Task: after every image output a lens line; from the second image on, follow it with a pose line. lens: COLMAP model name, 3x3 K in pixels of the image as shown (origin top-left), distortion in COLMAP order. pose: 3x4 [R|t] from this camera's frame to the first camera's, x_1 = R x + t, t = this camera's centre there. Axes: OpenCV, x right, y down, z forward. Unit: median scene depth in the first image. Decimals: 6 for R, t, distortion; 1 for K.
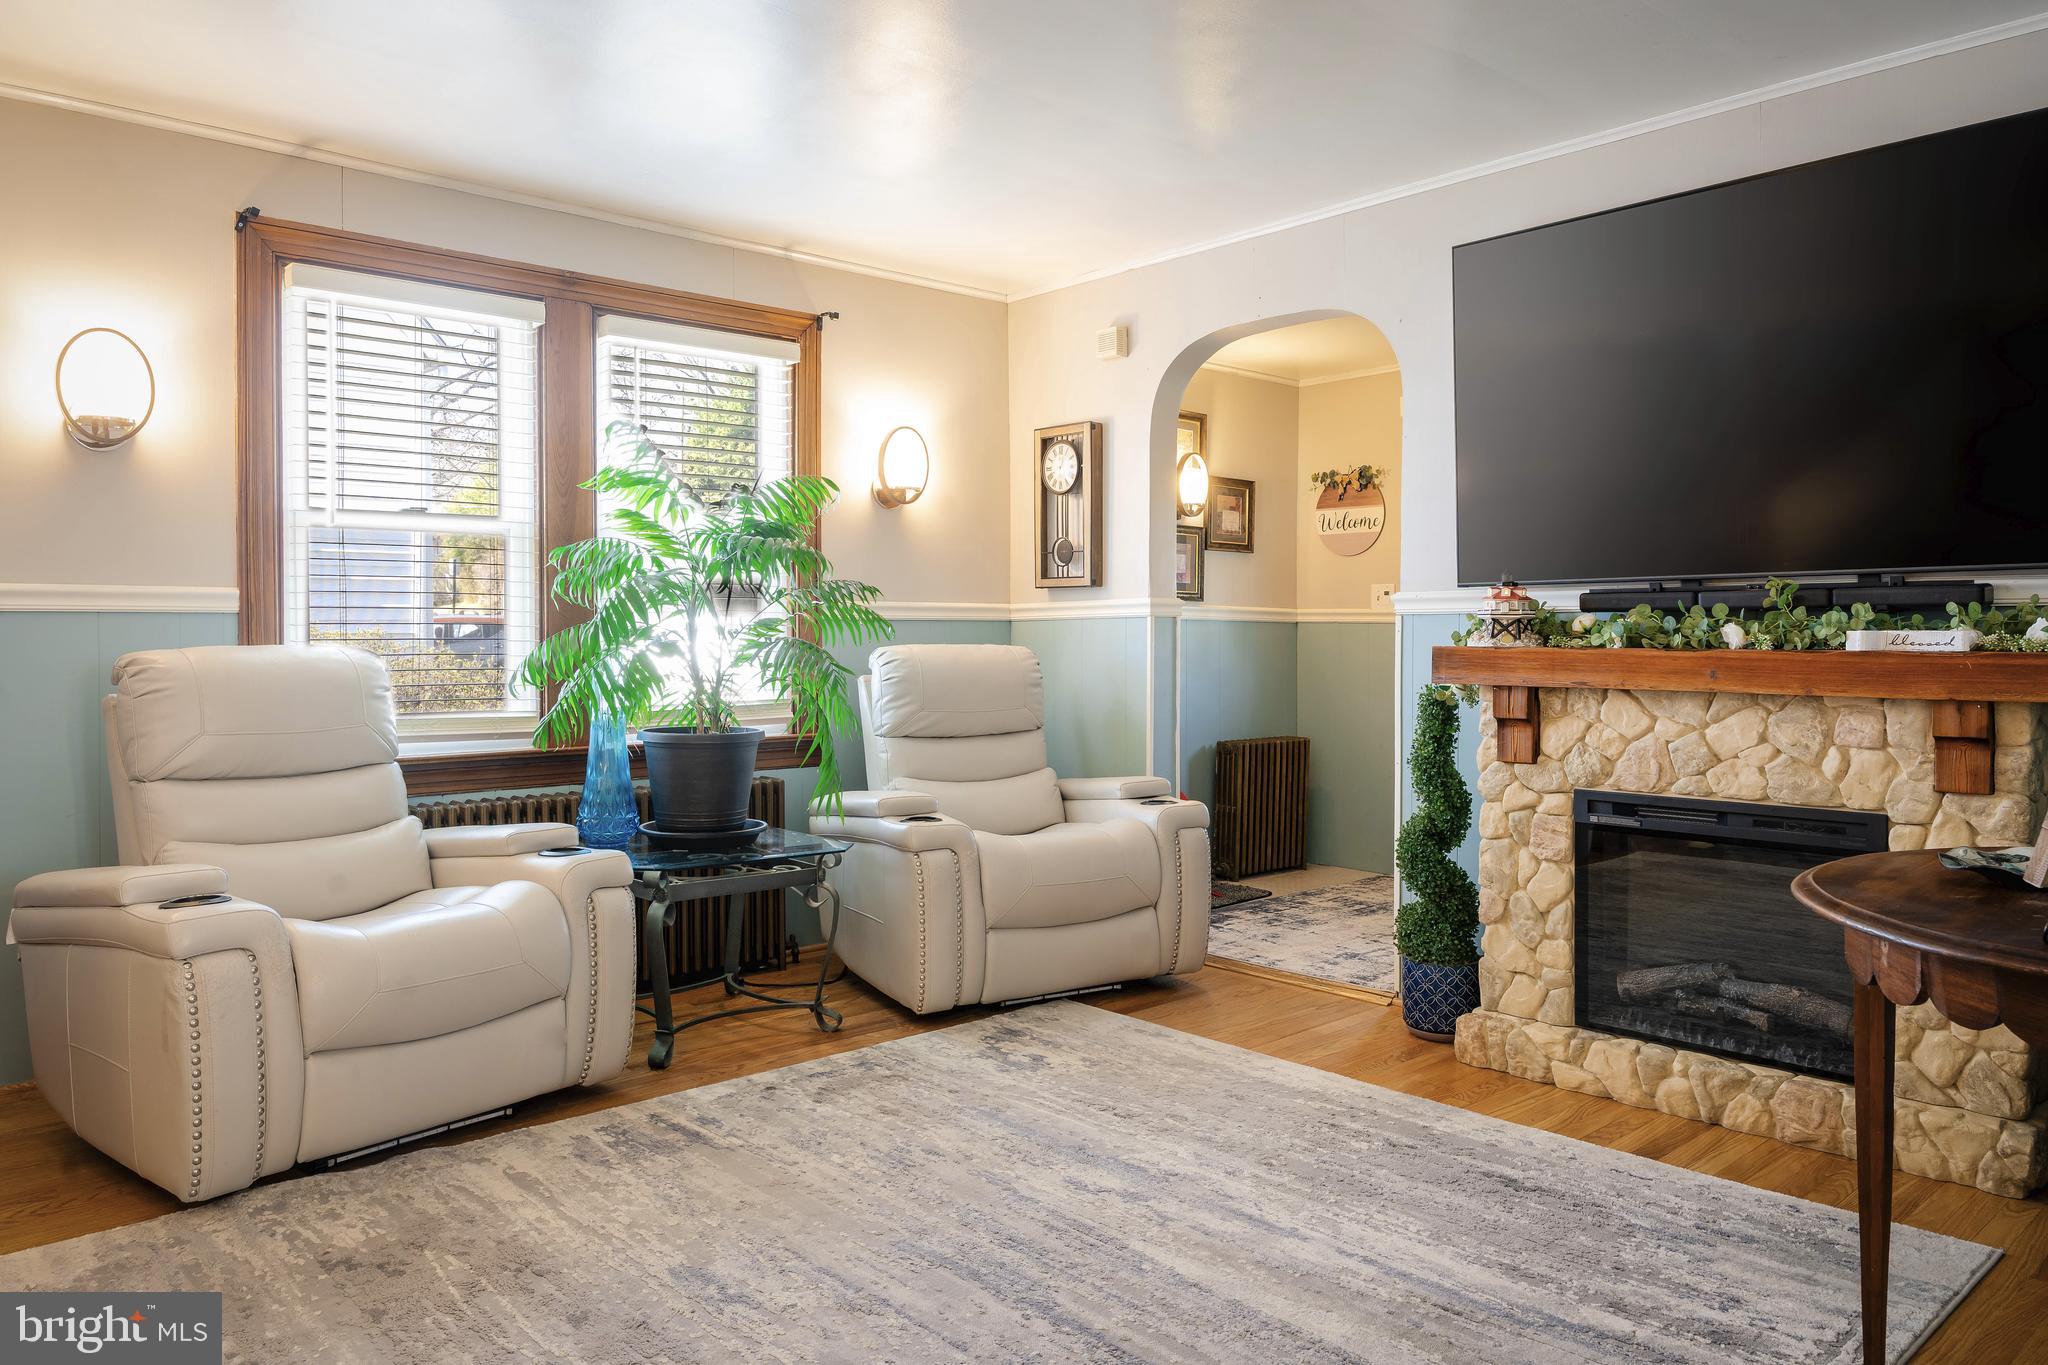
lens RADIAL K [[1411.8, 0, 1024.0], [0, 1411.8, 682.5], [0, 0, 1]] dist [0.002147, -0.002248]
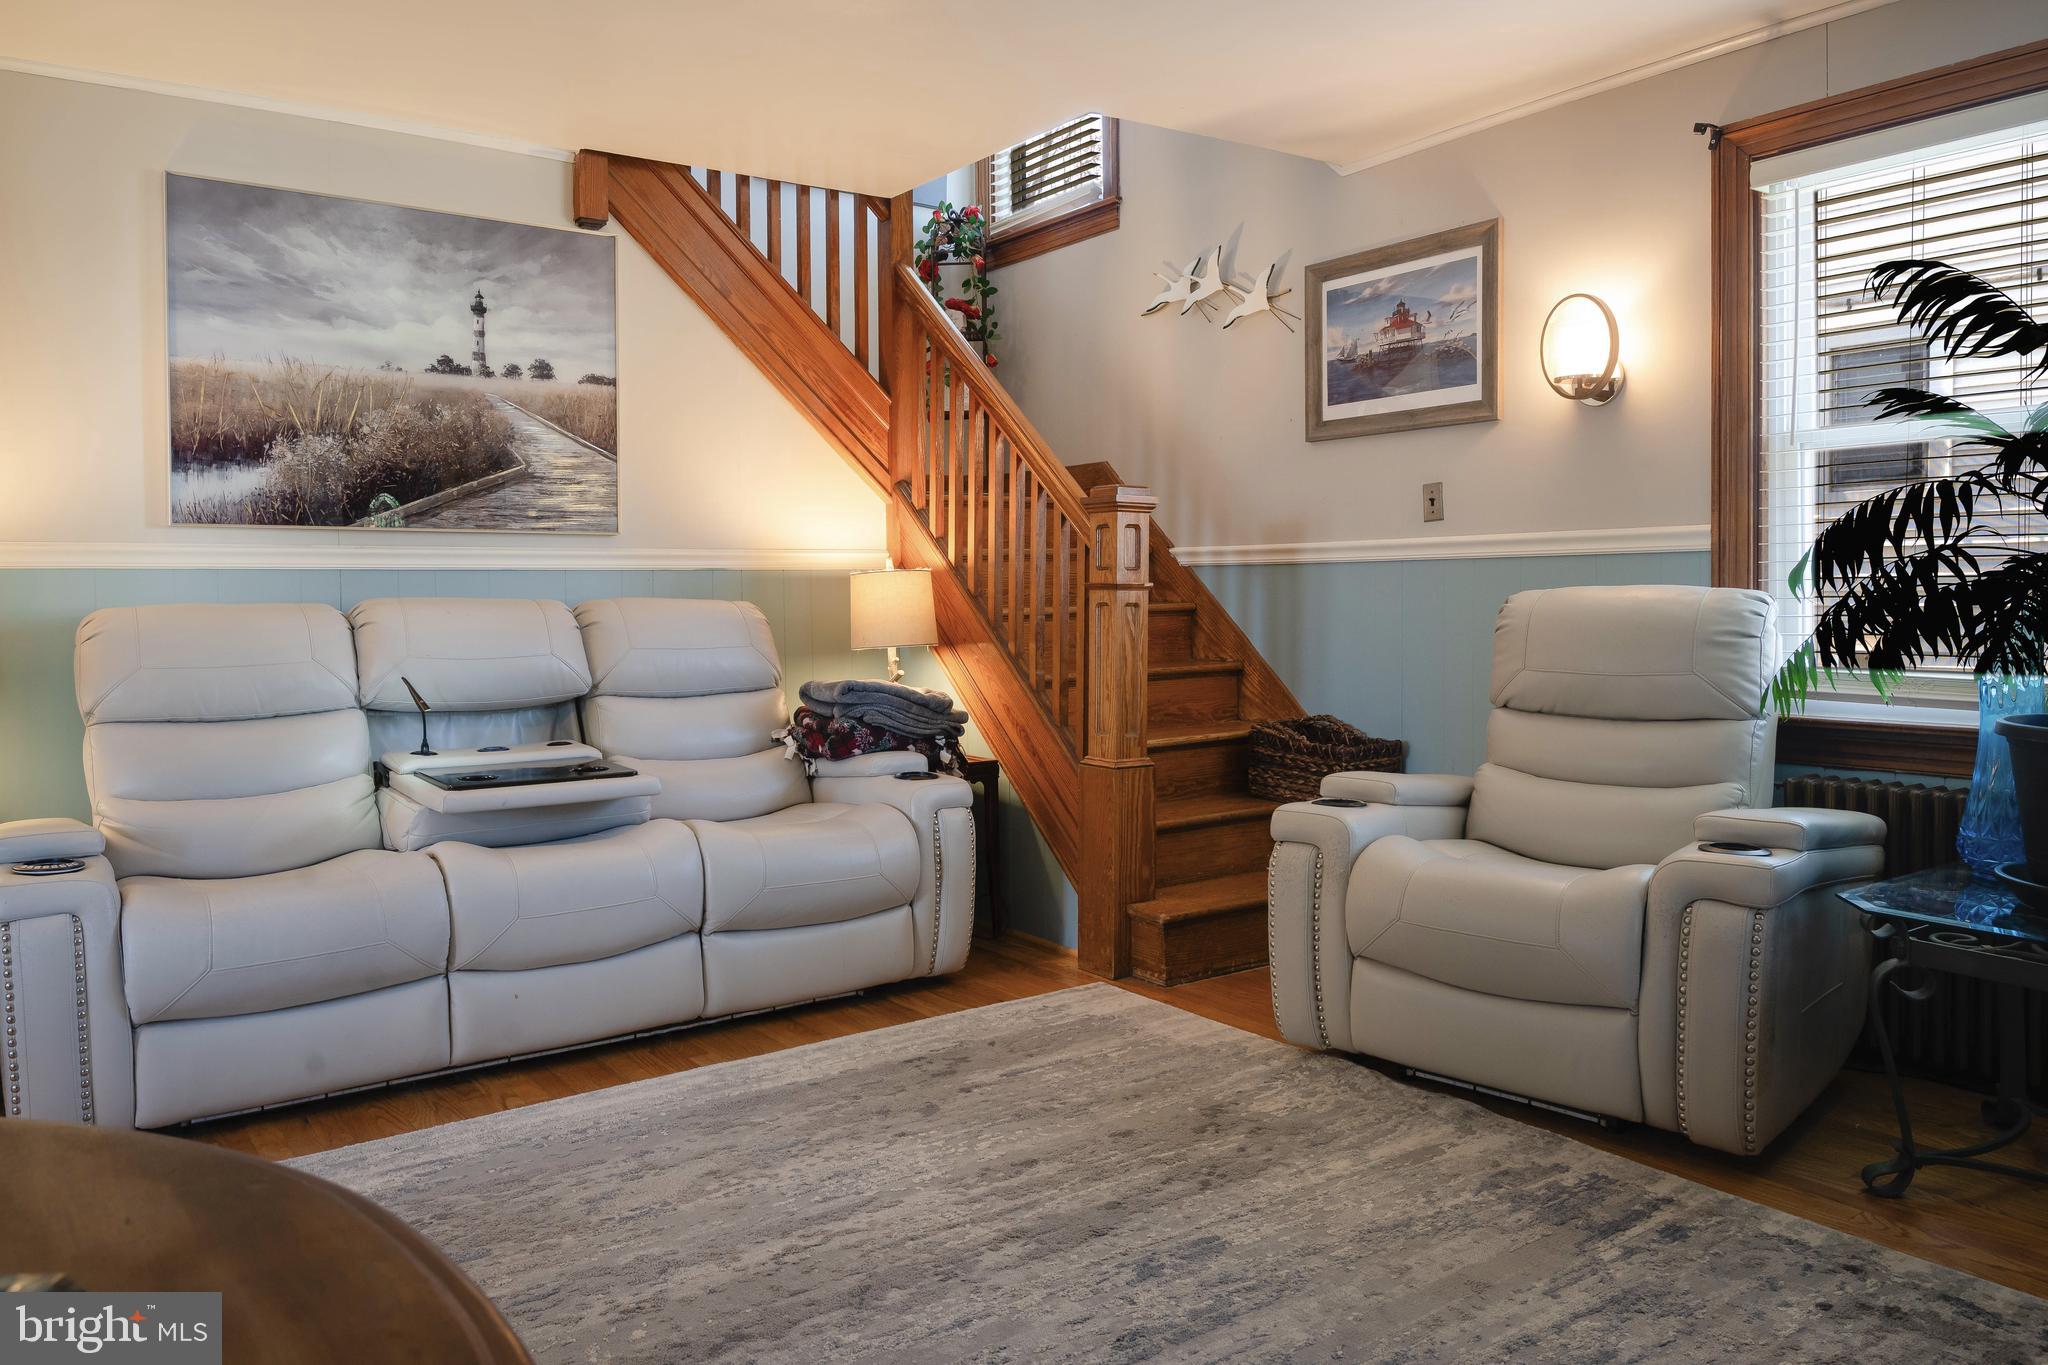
lens RADIAL K [[1418.9, 0, 954.5], [0, 1418.9, 648.1], [0, 0, 1]] dist [0.005656, -0.019666]
pose [[-0.138415, 0.043558, -0.989416, 0.595535], [-0.019499, 0.998719, 0.046695, -0.022265], [0.990182, 0.025756, -0.137388, 0.791924]]
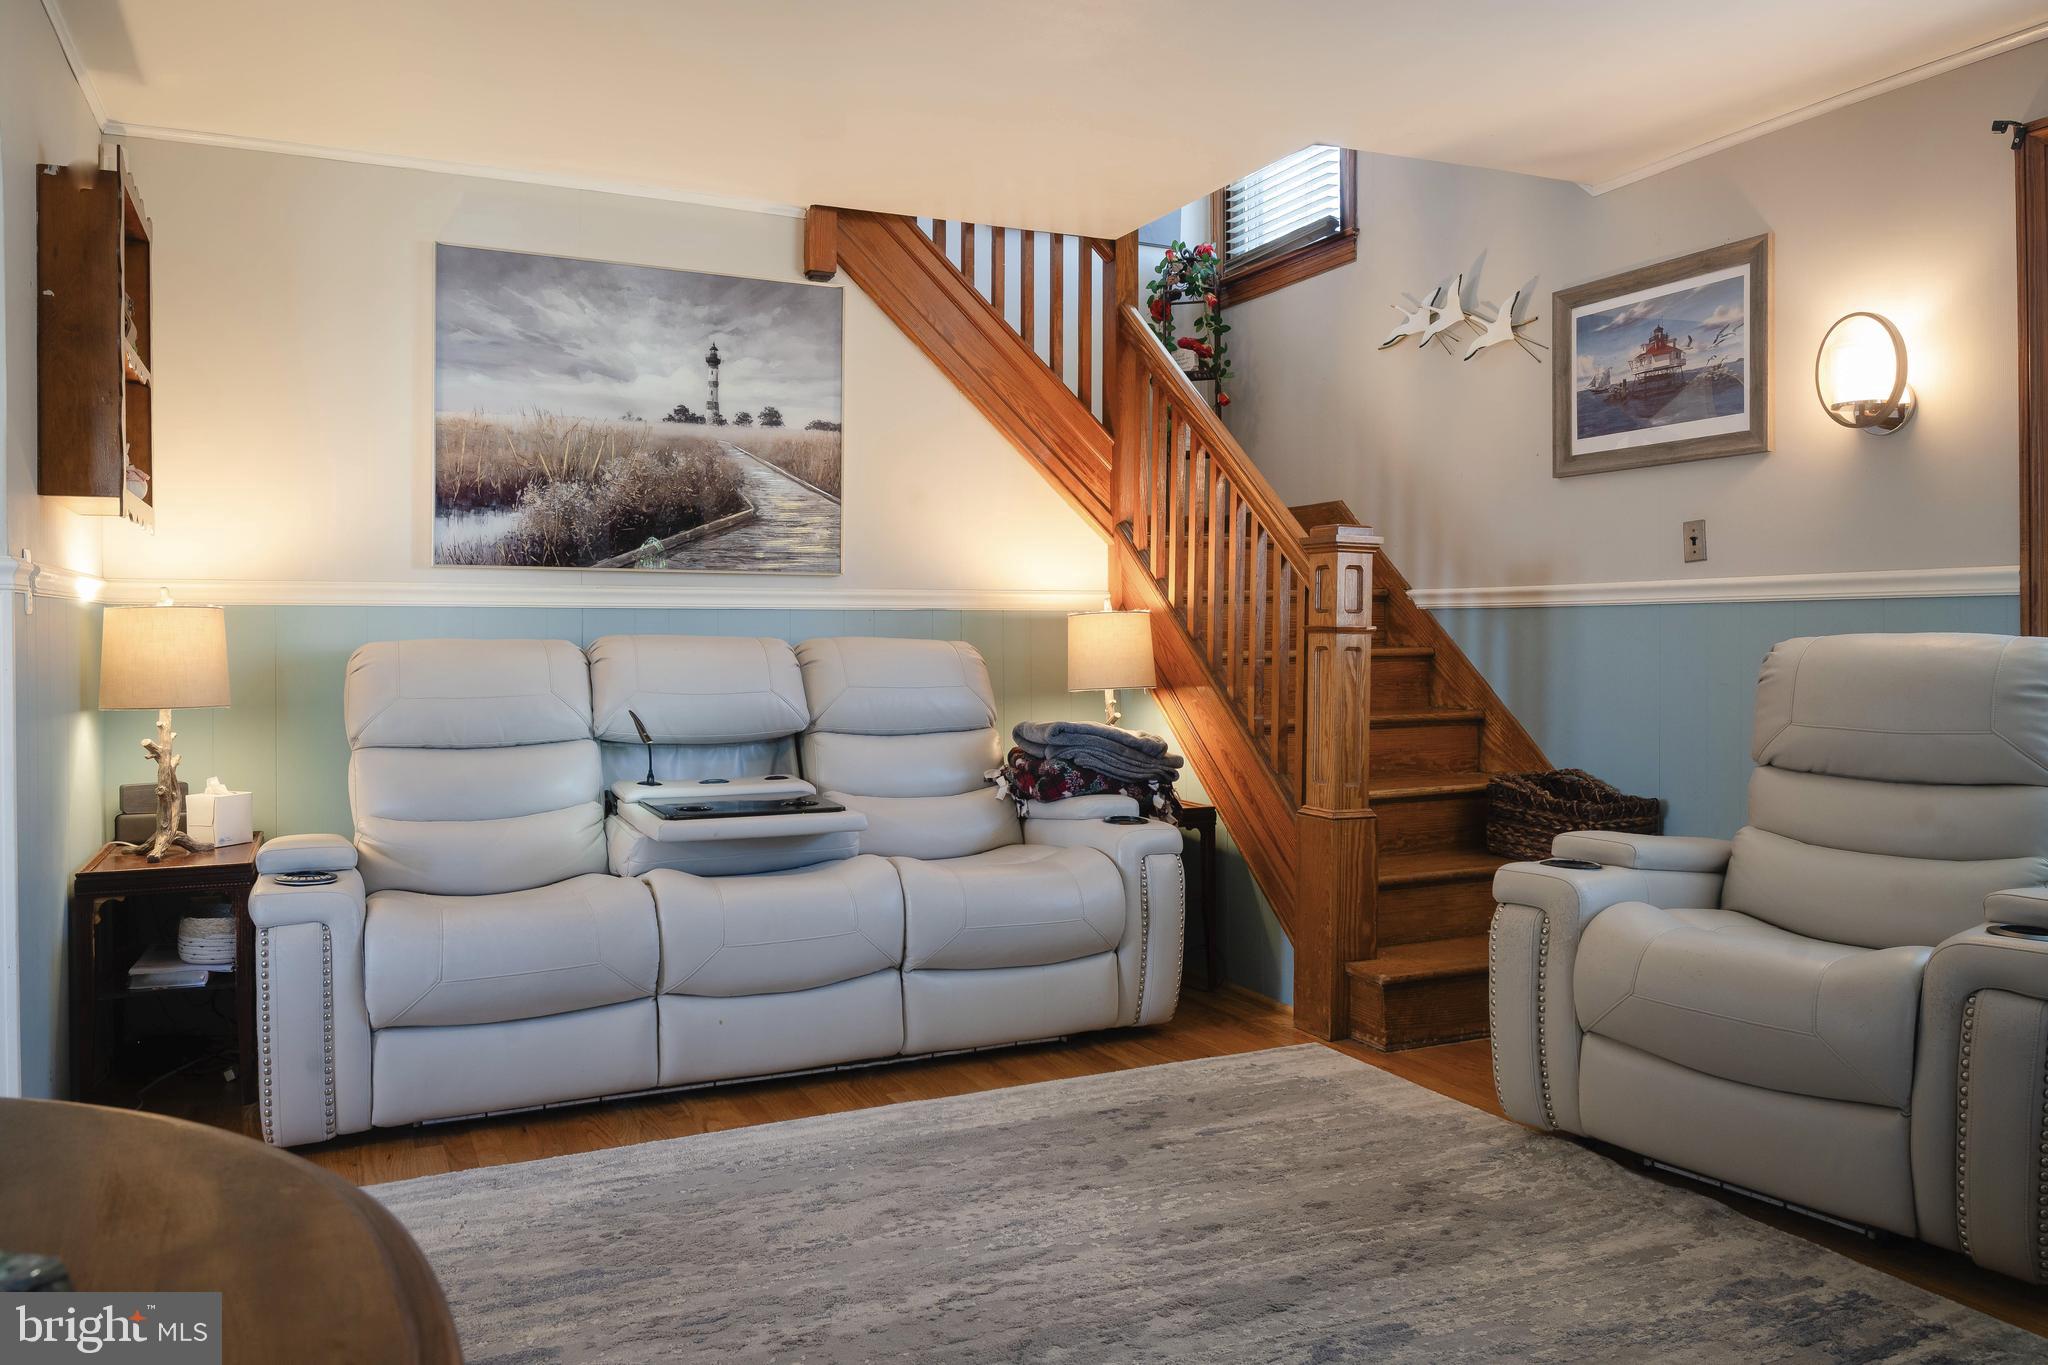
lens RADIAL K [[1418.9, 0, 954.5], [0, 1418.9, 648.1], [0, 0, 1]] dist [0.005656, -0.019666]
pose [[-0.316262, 0.012447, -0.948590, 0.578809], [-0.026289, 0.999415, 0.021879, -0.023147], [0.948308, 0.031857, -0.315749, 0.836733]]
